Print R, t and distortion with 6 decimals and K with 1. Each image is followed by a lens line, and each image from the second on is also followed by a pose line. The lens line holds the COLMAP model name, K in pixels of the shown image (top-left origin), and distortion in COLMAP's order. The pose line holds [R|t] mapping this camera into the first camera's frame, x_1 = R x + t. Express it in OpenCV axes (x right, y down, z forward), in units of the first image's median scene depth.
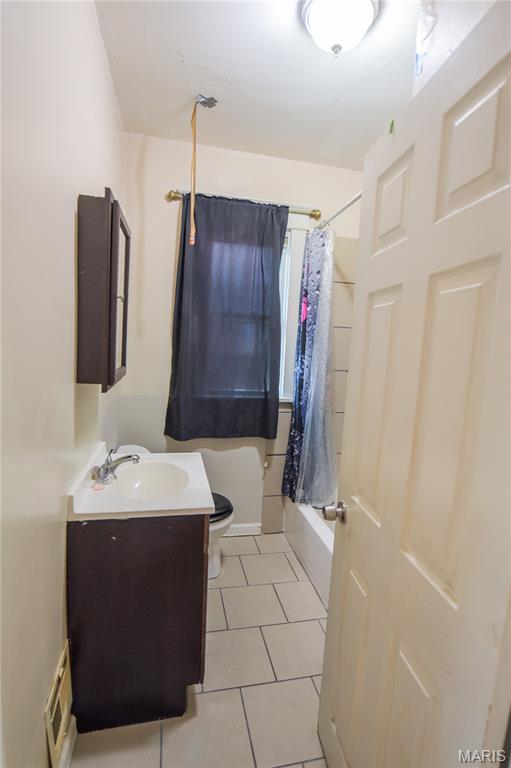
lens RADIAL K [[367.2, 0, 255.2], [0, 367.2, 382.8], [0, 0, 1]] dist [-0.009393, -0.001364]
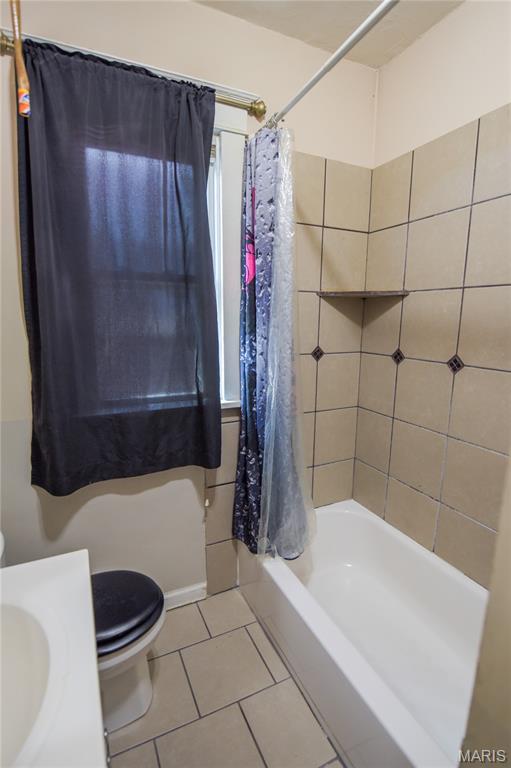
lens RADIAL K [[367.2, 0, 254.3], [0, 367.2, 382.4], [0, 0, 1]] dist [-0.009393, -0.001364]
pose [[0.973302, -0.082598, 0.214153, -0.012903], [0.067129, 0.994648, 0.078538, -0.044605], [-0.219494, -0.062066, 0.973638, 0.367649]]
